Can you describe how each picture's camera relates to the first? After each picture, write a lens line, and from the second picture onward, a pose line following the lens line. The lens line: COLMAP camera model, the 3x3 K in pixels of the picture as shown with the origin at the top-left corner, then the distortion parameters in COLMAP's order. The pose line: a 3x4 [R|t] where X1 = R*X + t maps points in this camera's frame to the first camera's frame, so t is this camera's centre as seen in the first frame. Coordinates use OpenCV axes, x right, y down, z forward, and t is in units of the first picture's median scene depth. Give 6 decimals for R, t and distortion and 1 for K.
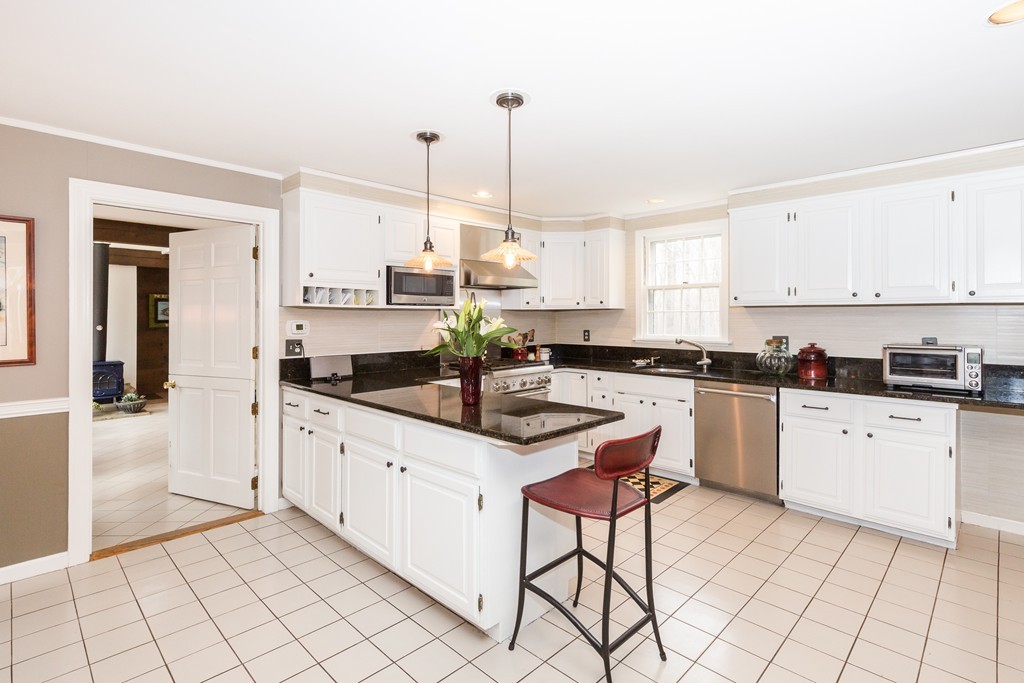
lens RADIAL K [[494.8, 0, 514.3], [0, 494.8, 312.8], [0, 0, 1]] dist [0.001059, 0.000078]
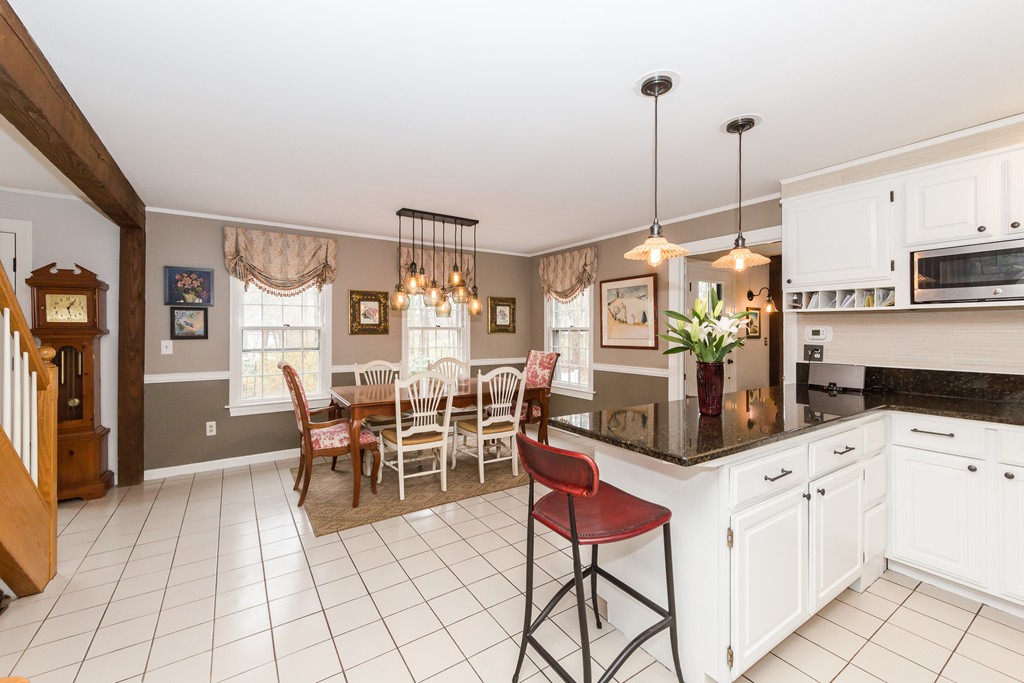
lens RADIAL K [[417.3, 0, 507.2], [0, 417.3, 331.0], [0, 0, 1]] dist [0.003244, 0.000239]
pose [[-0.217069, 0.000515, -0.976156, 0.504371], [0.005606, 0.999984, -0.000719, 0.021558], [0.976140, -0.005629, -0.217069, 0.547902]]
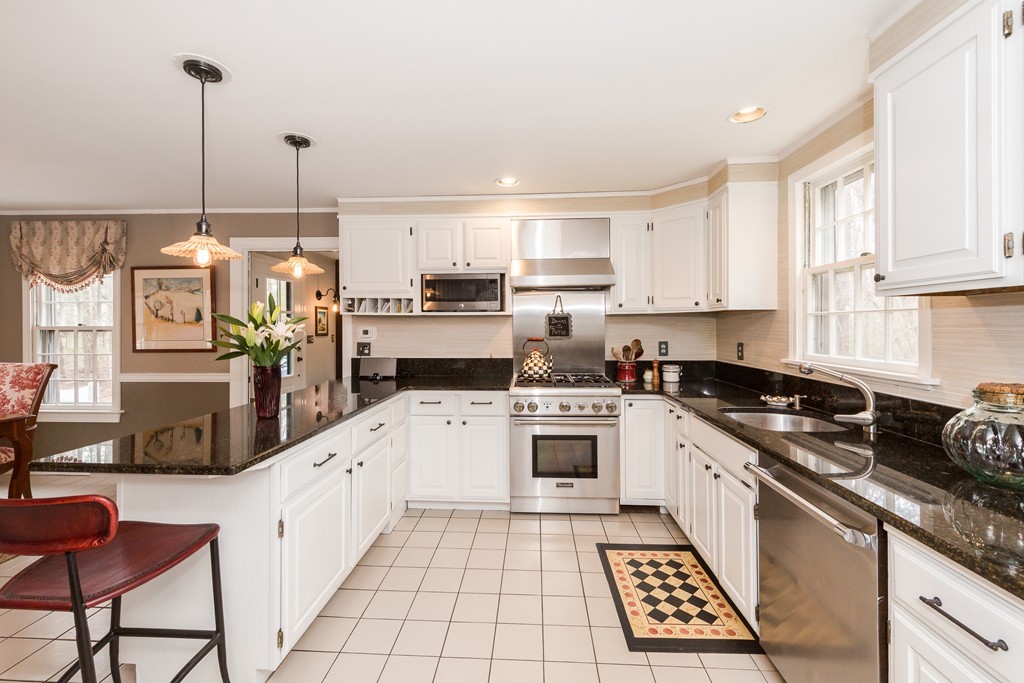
lens RADIAL K [[429.7, 0, 509.0], [0, 429.7, 326.6], [0, 0, 1]] dist [0.007011, -0.000576]
pose [[0.653225, 0.000976, -0.757163, 0.556772], [0.006284, 0.999958, 0.006710, 0.009928], [0.757138, -0.009141, 0.653192, 0.556596]]
